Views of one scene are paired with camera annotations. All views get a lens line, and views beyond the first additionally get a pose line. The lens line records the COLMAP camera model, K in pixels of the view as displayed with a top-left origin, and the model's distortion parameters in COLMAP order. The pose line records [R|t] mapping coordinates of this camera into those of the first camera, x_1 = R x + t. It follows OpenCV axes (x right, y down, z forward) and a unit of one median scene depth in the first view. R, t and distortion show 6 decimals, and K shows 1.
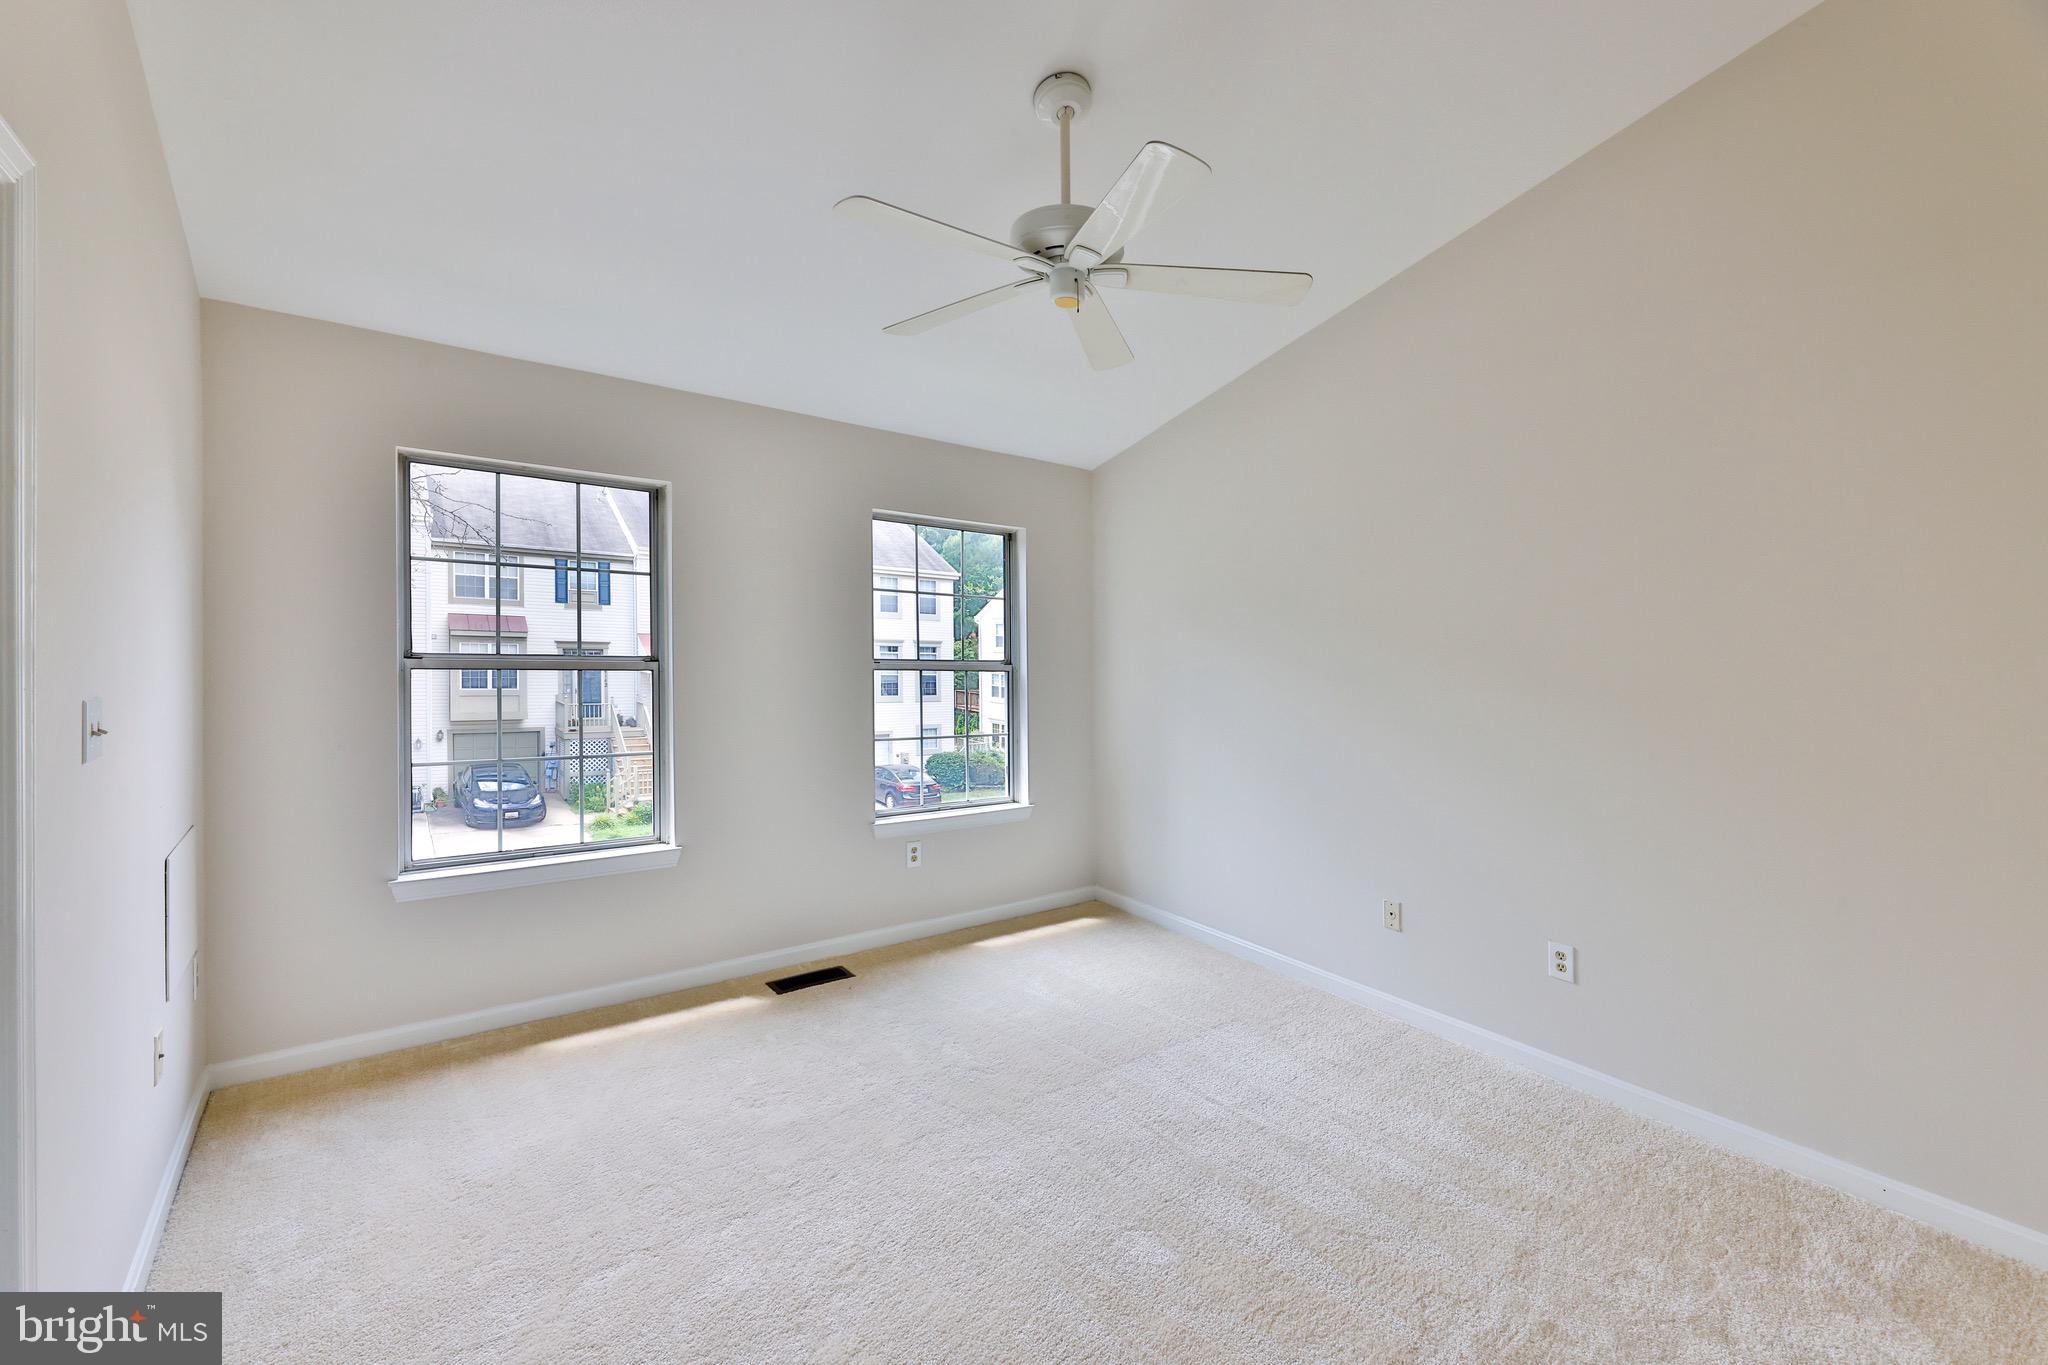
lens RADIAL K [[836.0, 0, 1021.0], [0, 836.0, 671.6], [0, 0, 1]] dist [0.002299, -0.001231]
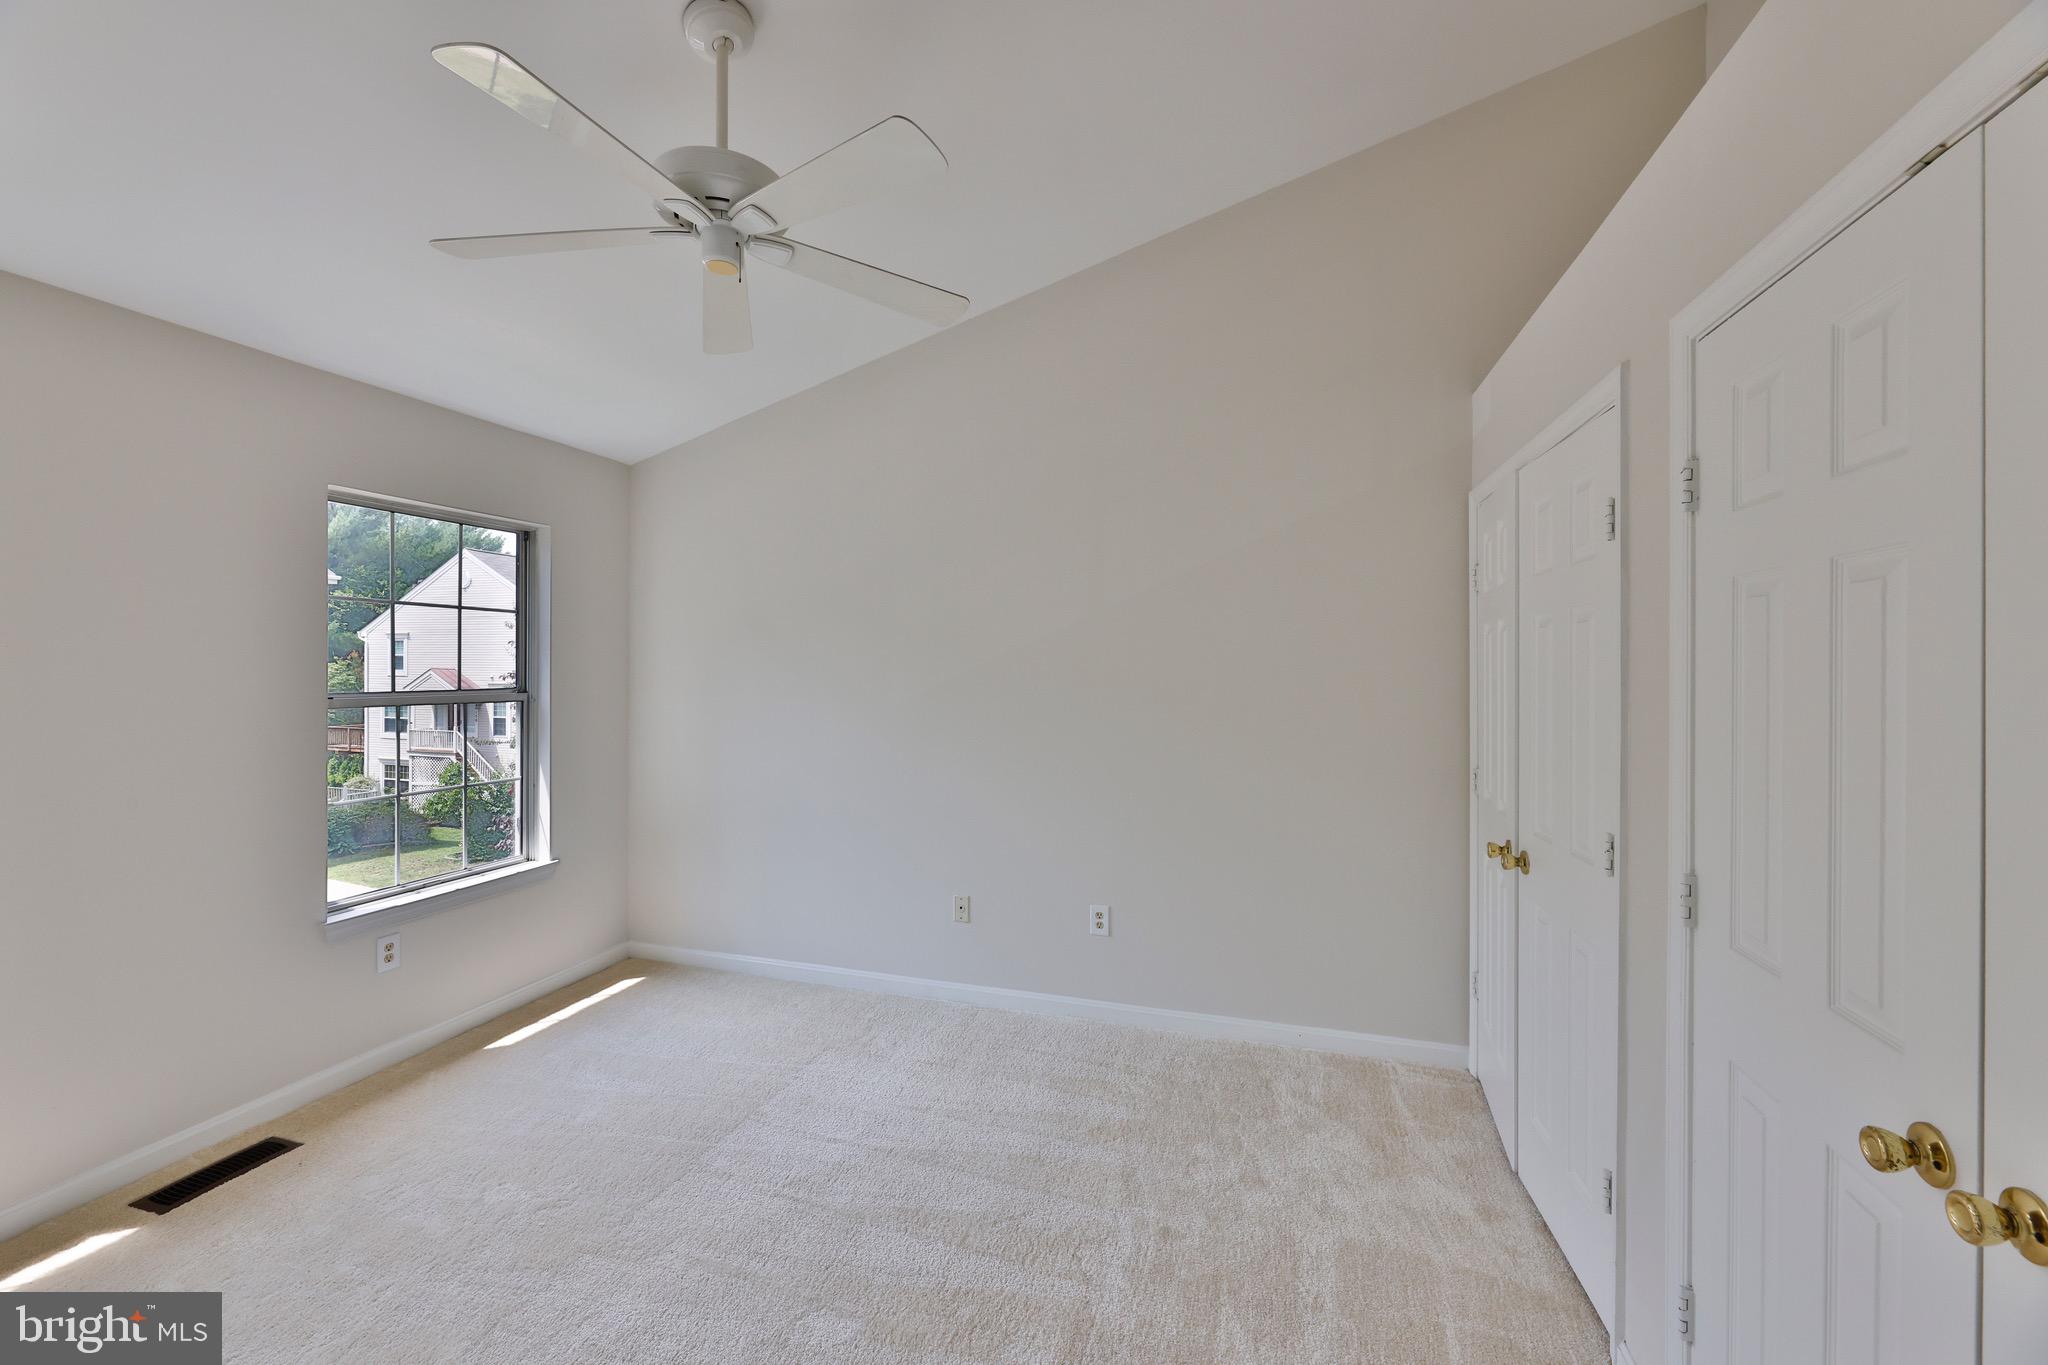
lens RADIAL K [[836.0, 0, 1039.4], [0, 836.0, 677.4], [0, 0, 1]] dist [0.002299, -0.001231]
pose [[0.816869, -0.036028, 0.575697, -0.117736], [0.040596, 0.999163, 0.004926, -0.010520], [-0.575393, 0.019348, 0.817648, 0.080737]]
